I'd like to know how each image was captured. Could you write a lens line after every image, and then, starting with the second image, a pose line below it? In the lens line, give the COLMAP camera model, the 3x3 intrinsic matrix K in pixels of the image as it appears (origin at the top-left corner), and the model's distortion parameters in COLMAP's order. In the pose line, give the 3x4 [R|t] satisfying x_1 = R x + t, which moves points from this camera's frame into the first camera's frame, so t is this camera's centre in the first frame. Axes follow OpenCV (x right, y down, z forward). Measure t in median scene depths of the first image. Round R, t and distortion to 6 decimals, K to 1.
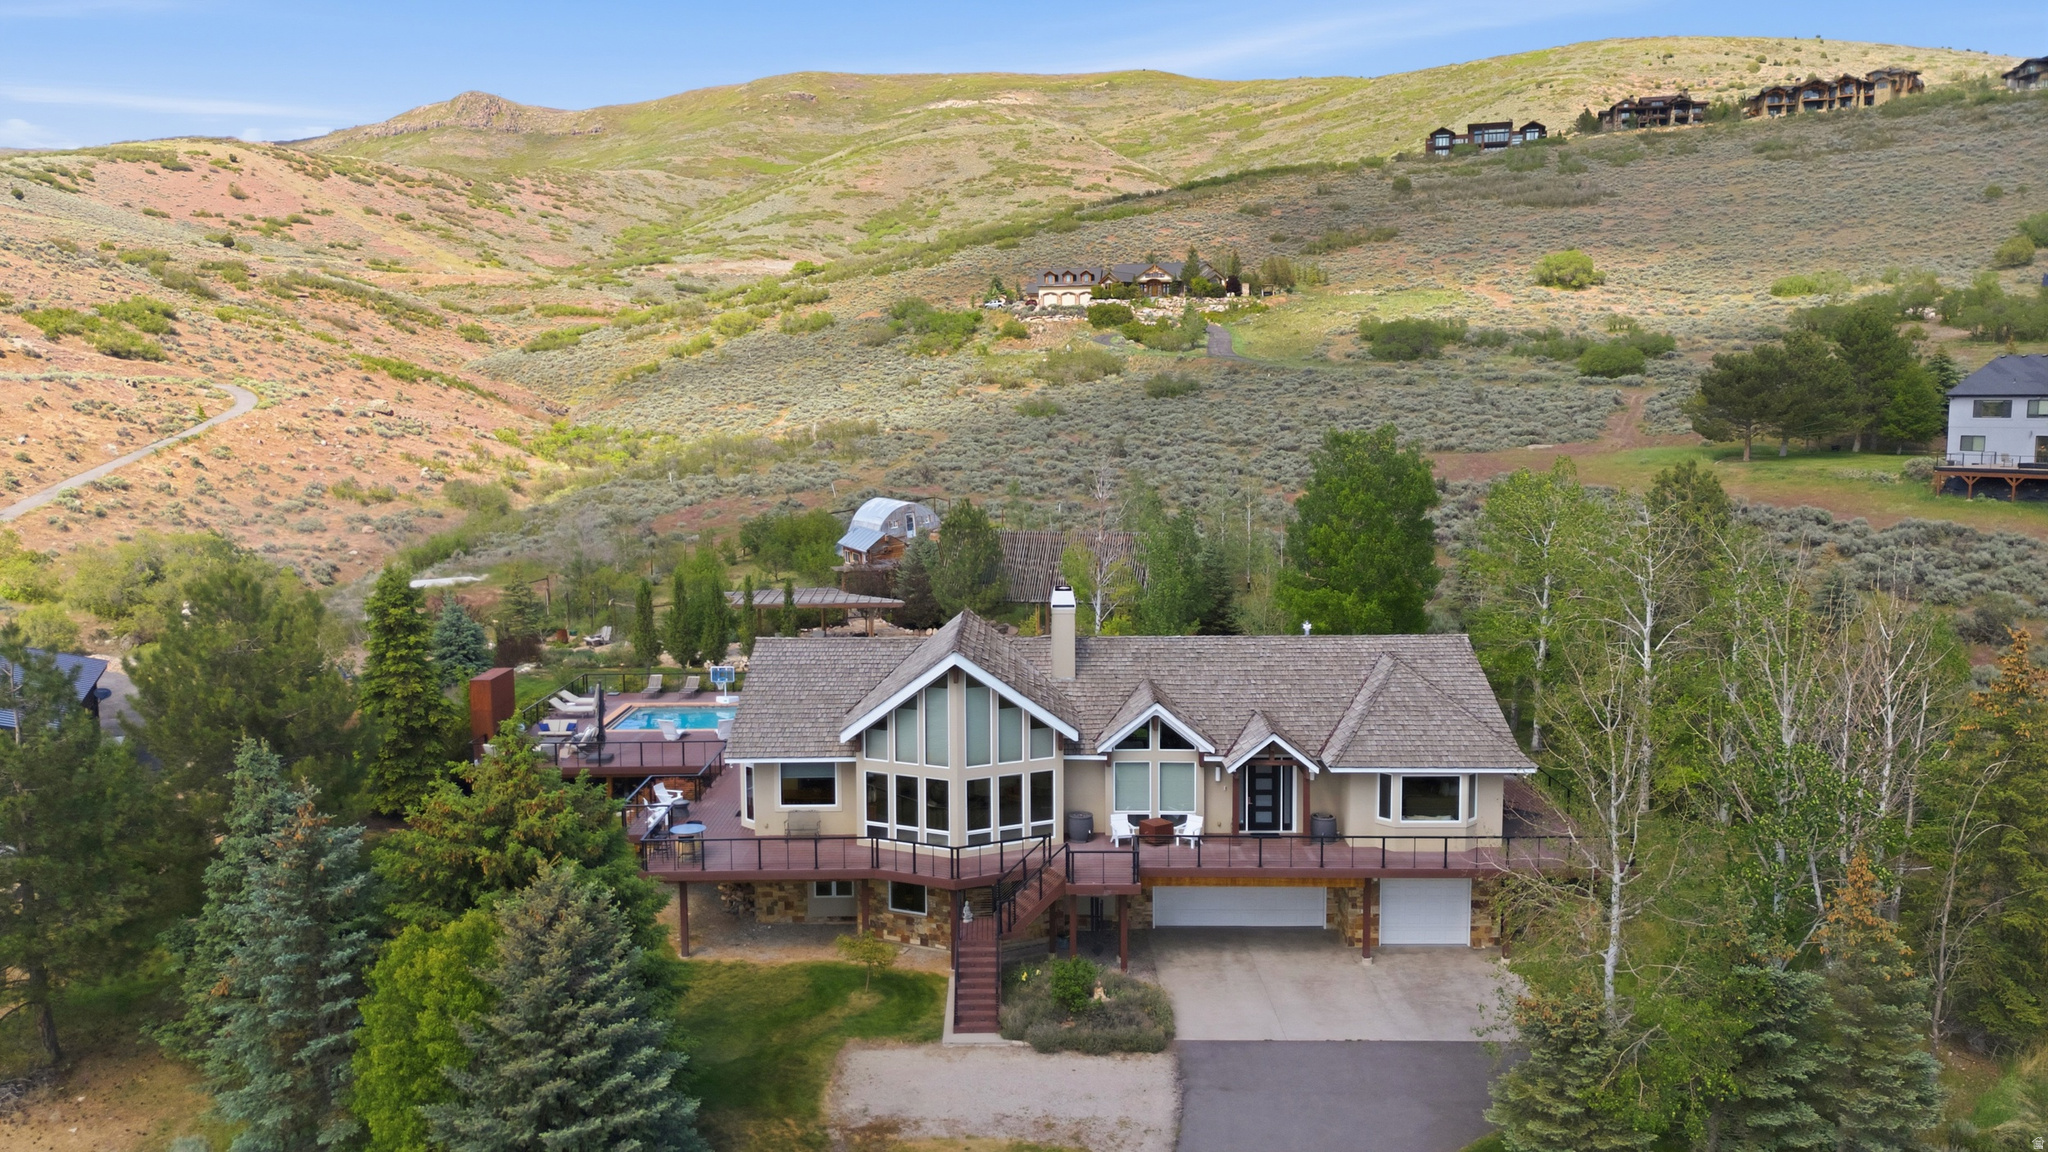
lens RADIAL K [[1507.6, 0, 1023.8], [0, 1507.6, 573.9], [0, 0, 1]] dist [0.067538, -0.058089]
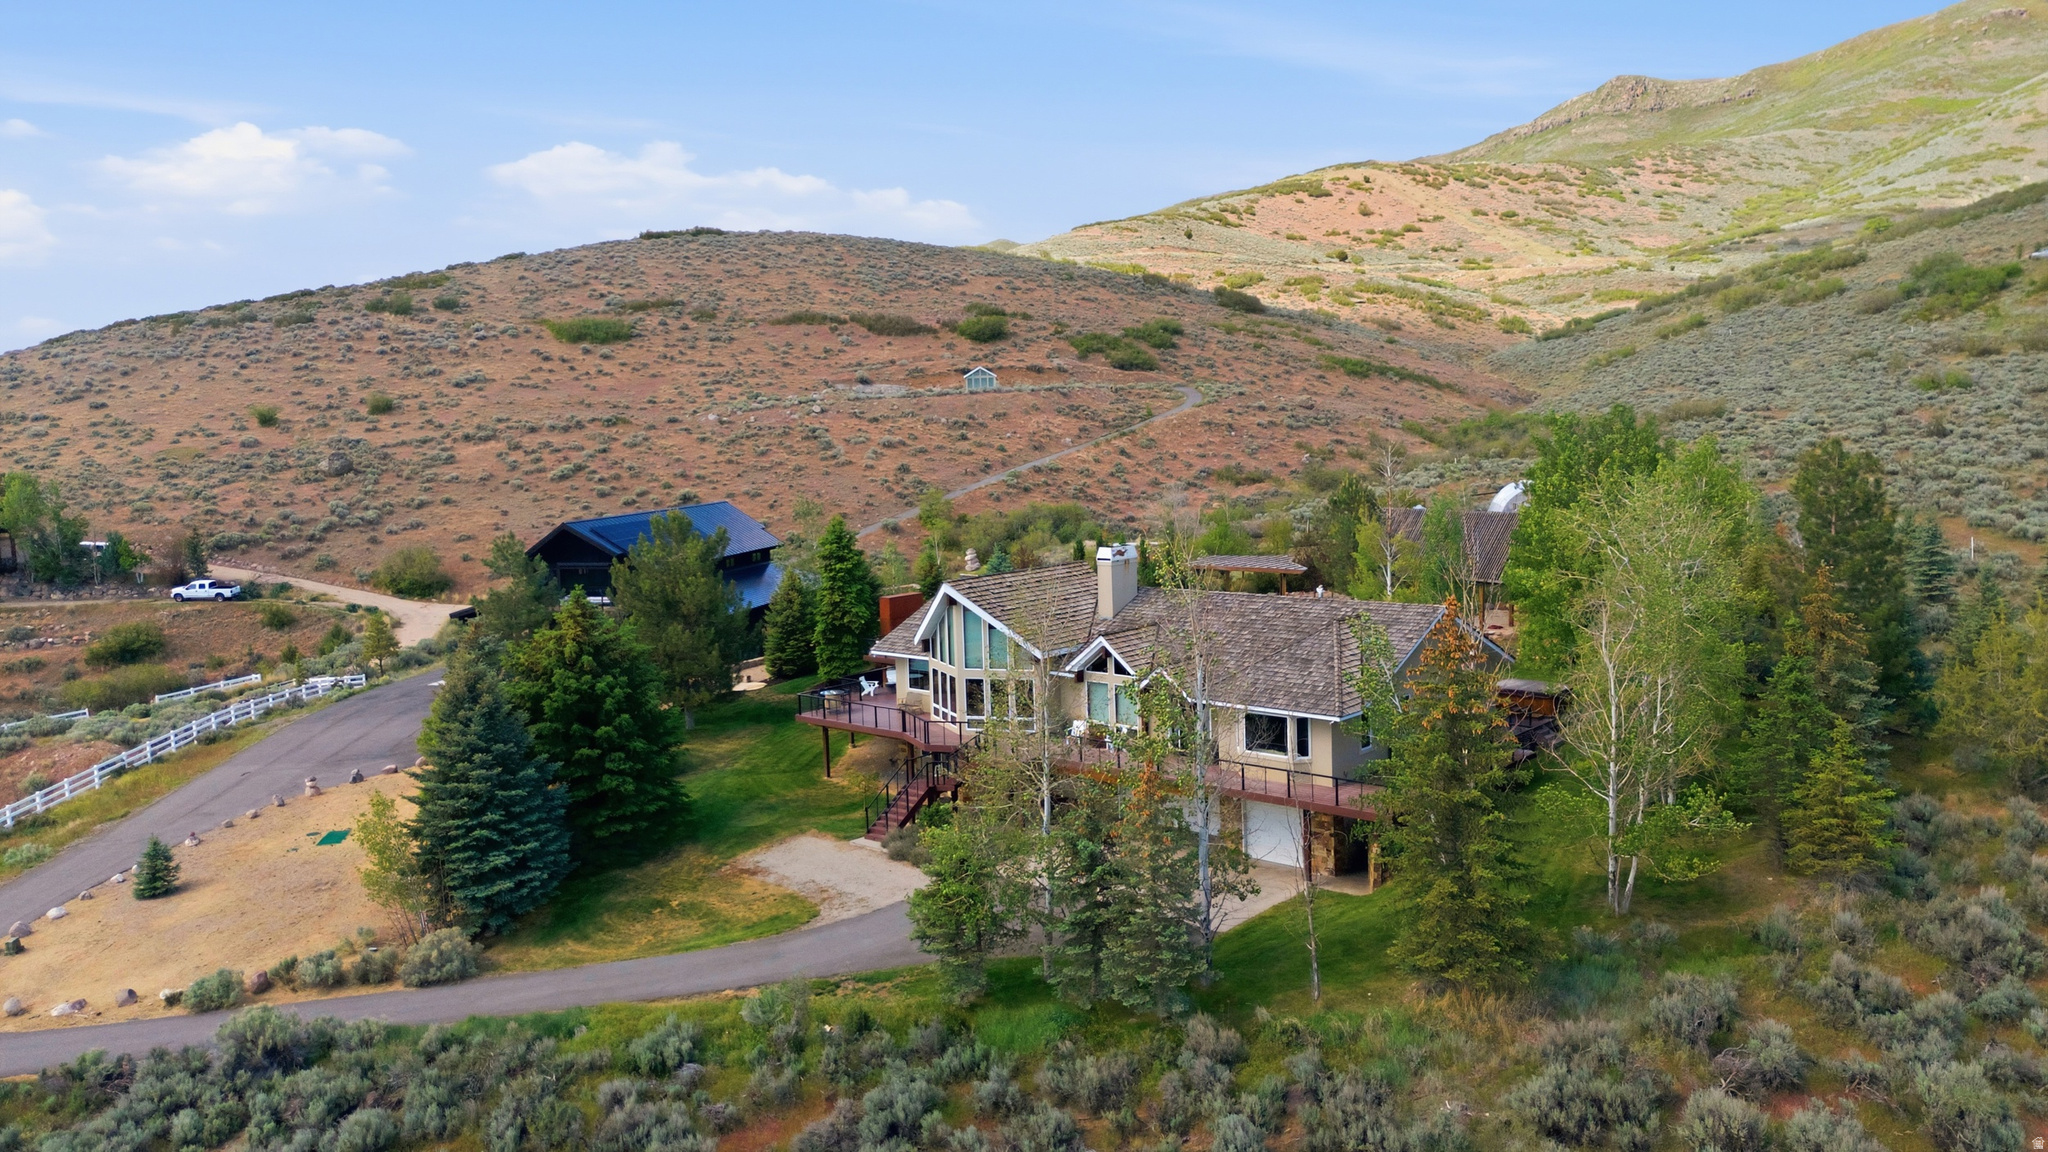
lens RADIAL K [[1507.6, 0, 1019.3], [0, 1507.6, 572.7], [0, 0, 1]] dist [0.067538, -0.058089]
pose [[0.749198, 0.052061, -0.660297, 0.108194], [-0.047161, 0.998569, 0.025221, 0.000578], [0.660665, 0.012244, 0.750581, 0.000832]]
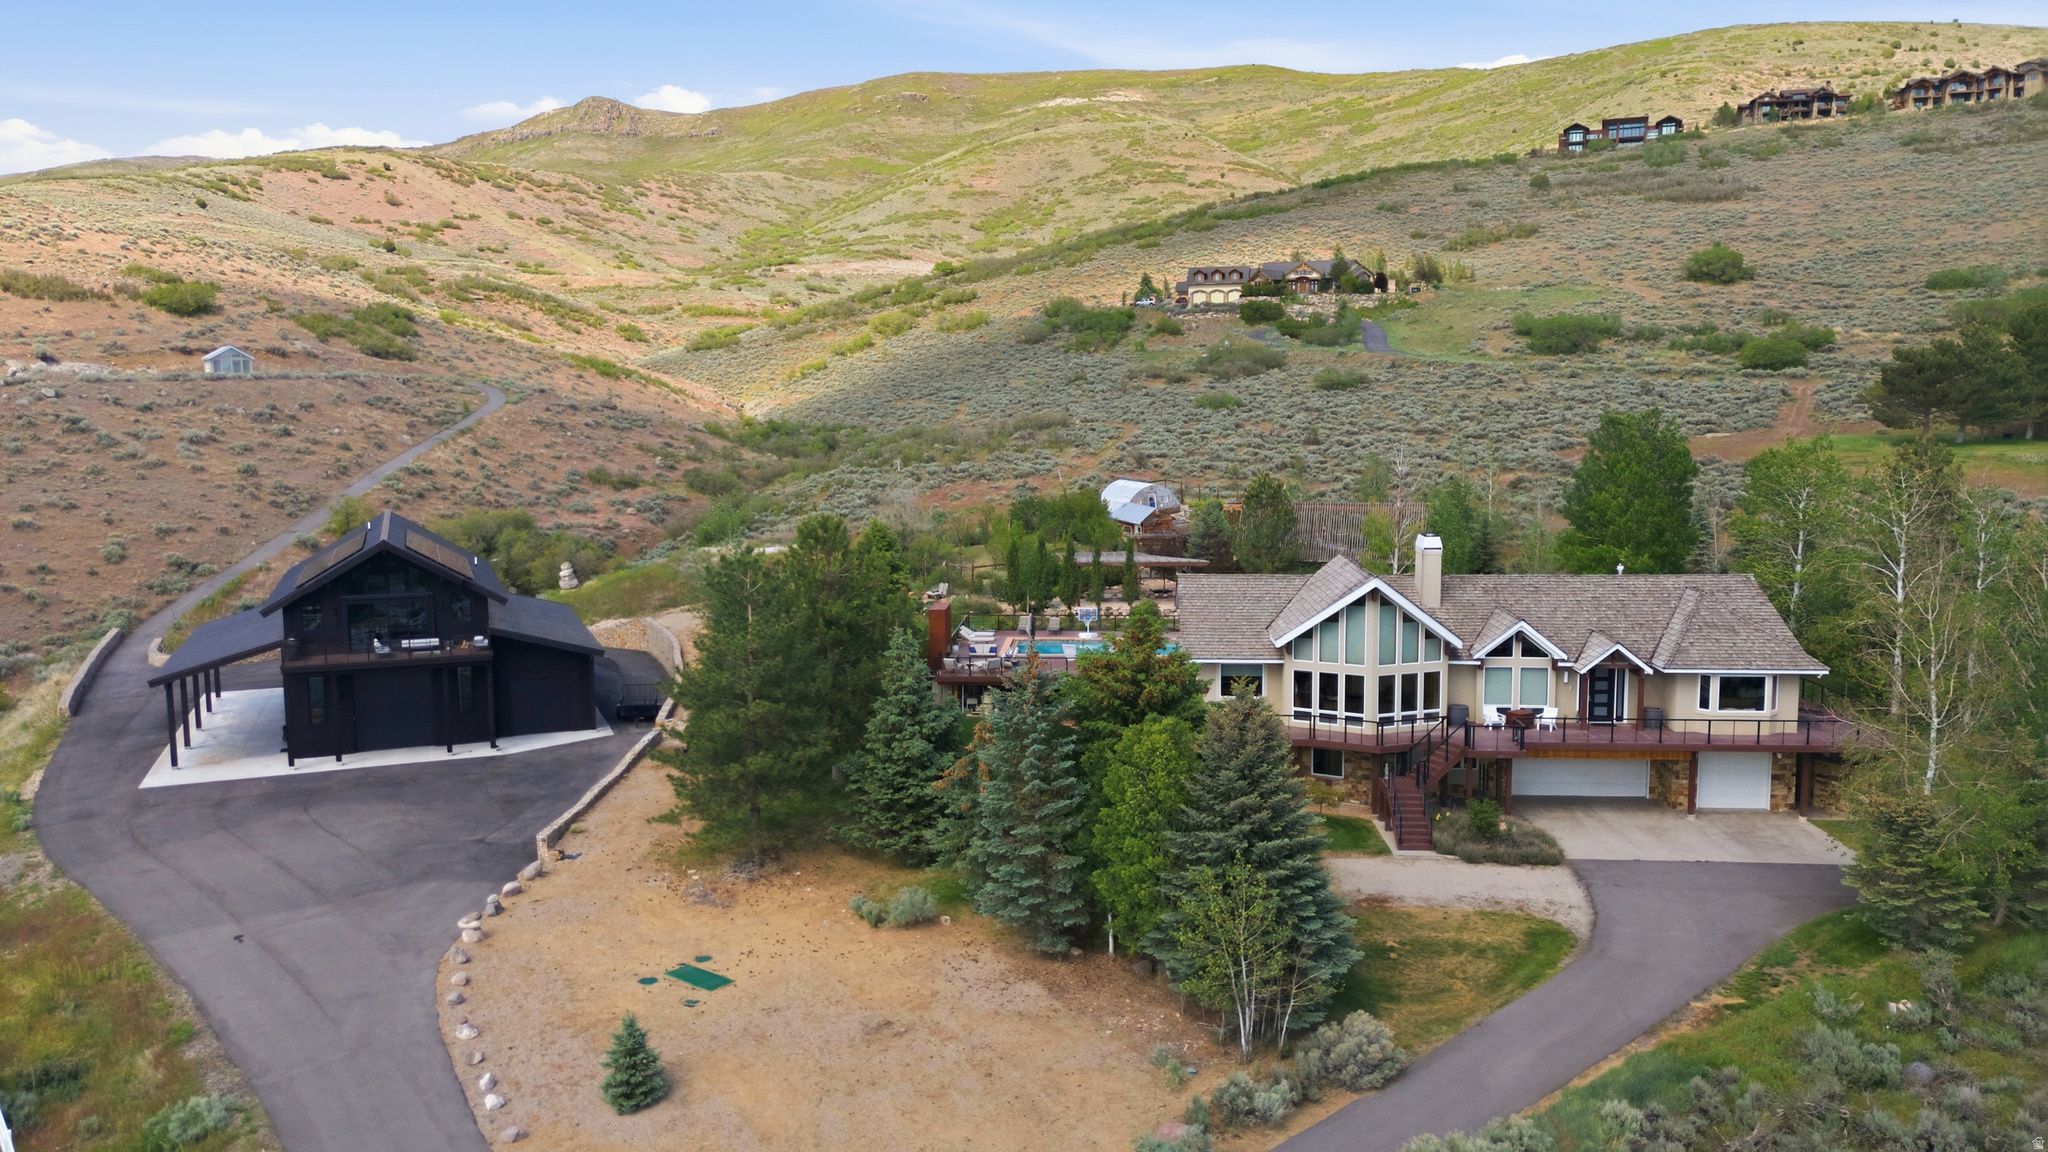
lens RADIAL K [[1507.6, 0, 1022.2], [0, 1507.6, 571.7], [0, 0, 1]] dist [0.067538, -0.058089]
pose [[0.997933, 0.005646, -0.064012, -0.032091], [-0.005554, 0.999983, 0.001623, 0.005487], [0.064020, -0.001265, 0.997948, -0.041586]]
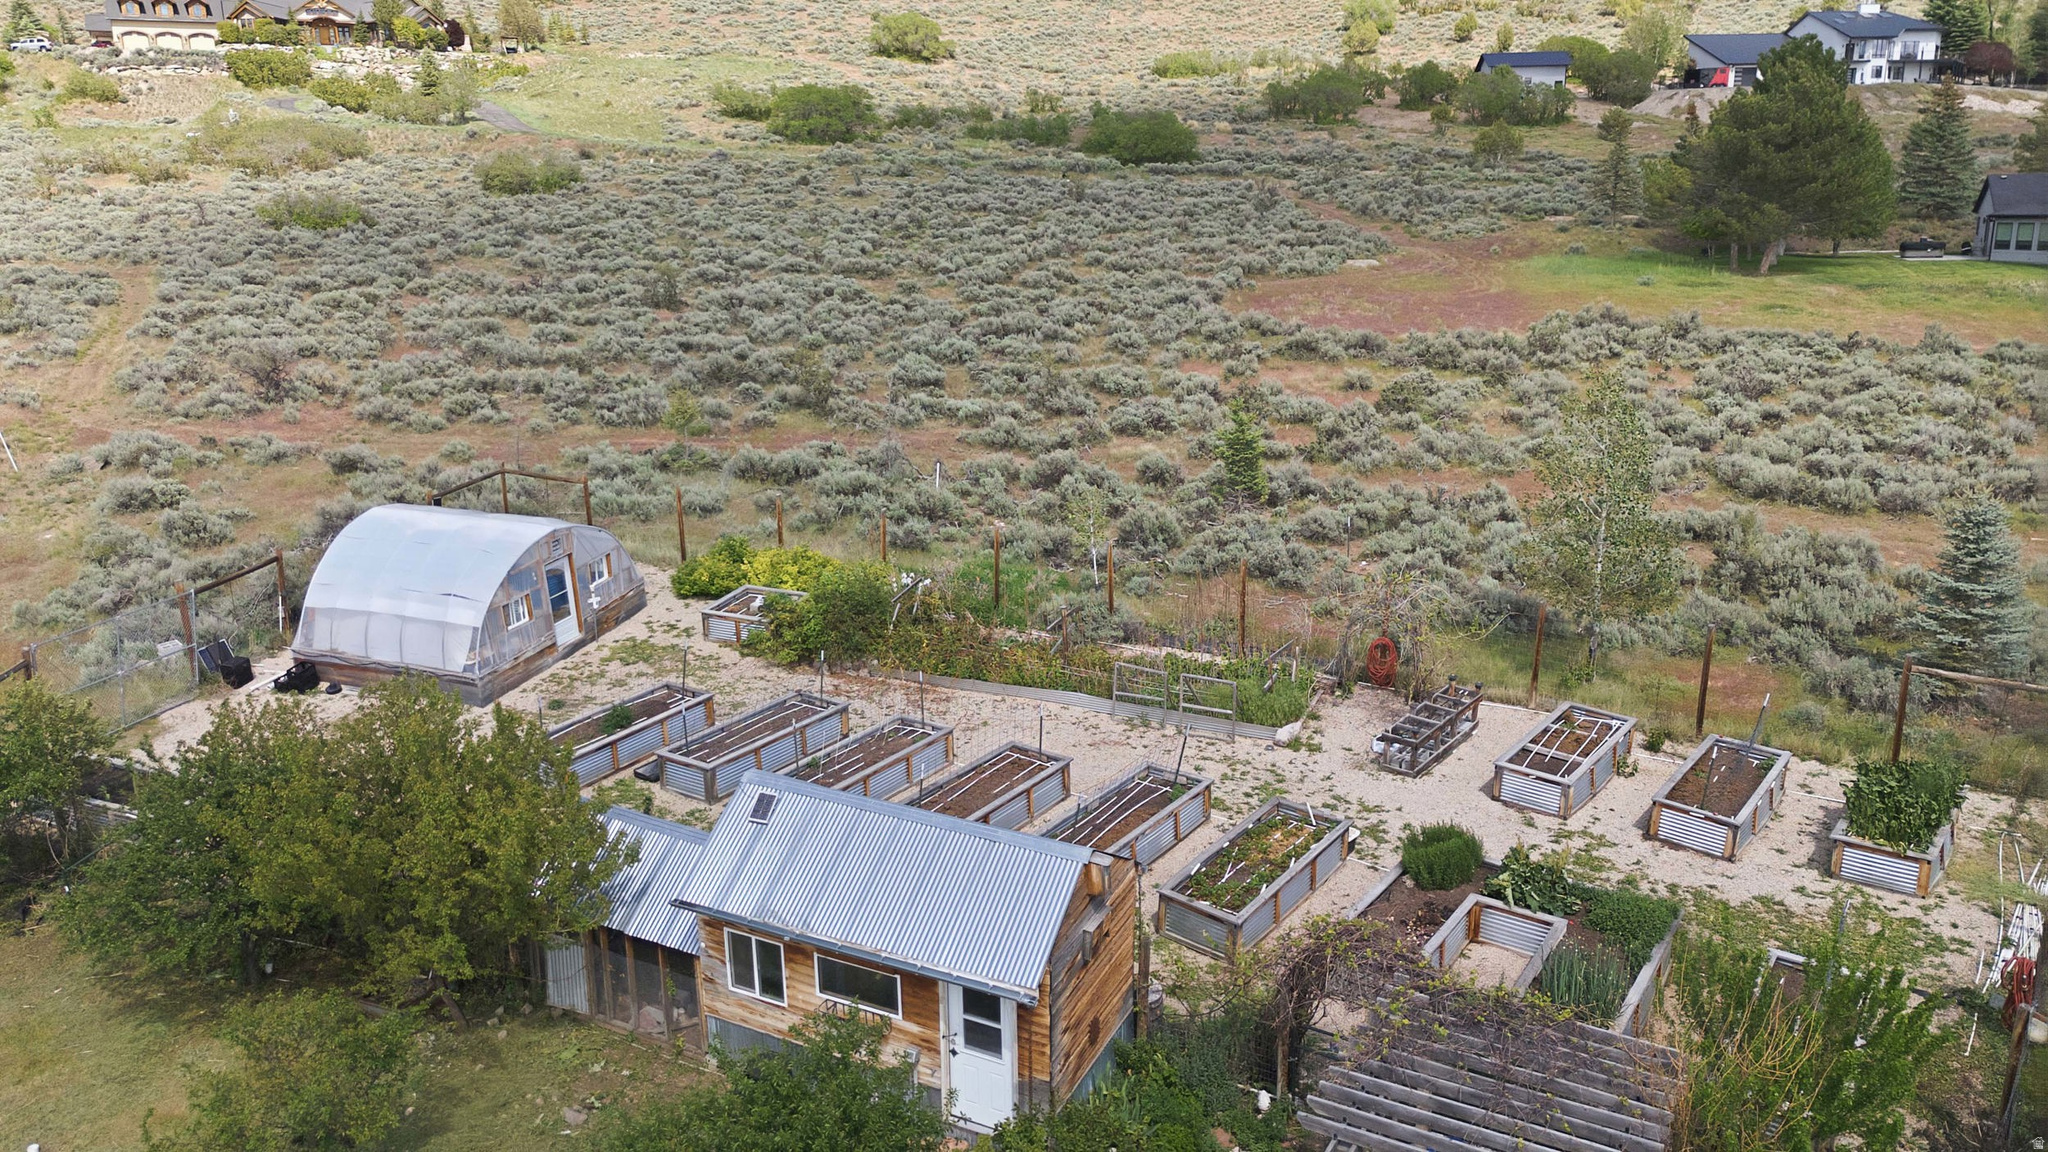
lens RADIAL K [[1507.6, 0, 1017.5], [0, 1507.6, 557.5], [0, 0, 1]] dist [0.067538, -0.058089]
pose [[0.825702, -0.135549, 0.547579, -0.050460], [0.077135, 0.988714, 0.128435, -0.022345], [-0.558808, -0.063812, 0.826838, 0.227804]]
